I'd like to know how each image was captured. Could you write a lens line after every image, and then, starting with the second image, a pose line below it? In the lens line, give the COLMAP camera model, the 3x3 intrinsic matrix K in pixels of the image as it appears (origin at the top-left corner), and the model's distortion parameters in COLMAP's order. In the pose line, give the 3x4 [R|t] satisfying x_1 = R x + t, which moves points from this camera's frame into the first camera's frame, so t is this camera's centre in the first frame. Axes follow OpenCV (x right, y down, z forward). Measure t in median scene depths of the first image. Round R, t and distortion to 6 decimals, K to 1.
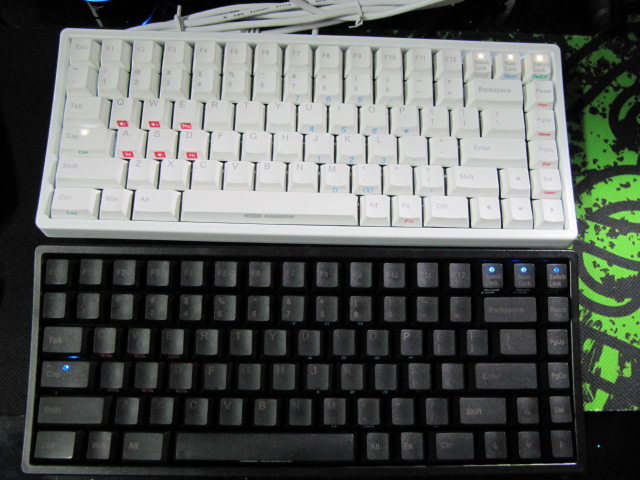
lens RADIAL K [[524.8, 0, 333.4], [0, 524.8, 249.9], [0, 0, 1]] dist [-0.054321, 0.018214]
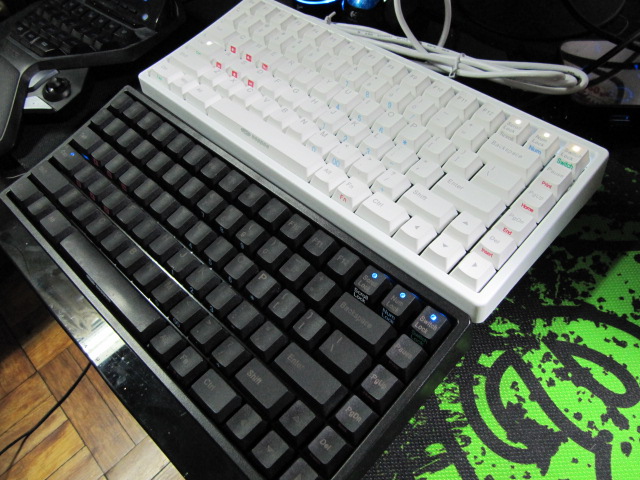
lens RADIAL K [[524.8, 0, 340.1], [0, 524.8, 266.9], [0, 0, 1]] dist [-0.054321, 0.018214]
pose [[0.714788, 0.499454, -0.489513, 0.693239], [-0.628489, 0.765764, -0.136406, 0.186202], [0.306724, 0.405155, 0.861261, 0.181739]]
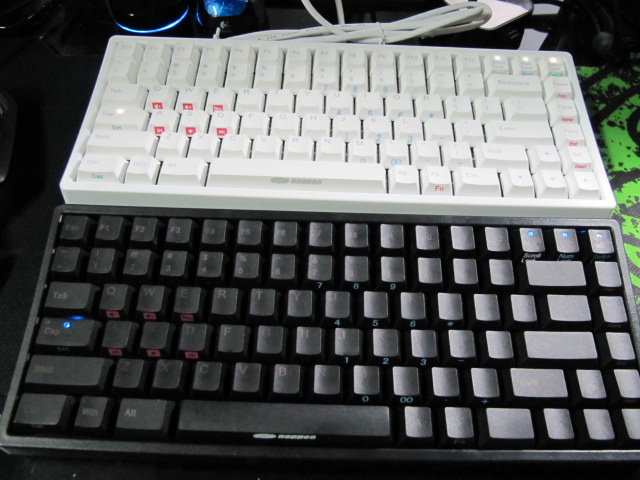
lens RADIAL K [[524.8, 0, 333.5], [0, 524.8, 253.3], [0, 0, 1]] dist [-0.054321, 0.018214]
pose [[0.999654, -0.002061, -0.026242, -0.026705], [-0.006011, 0.952707, -0.303832, 0.353510], [0.025627, 0.303885, 0.952364, 0.106575]]
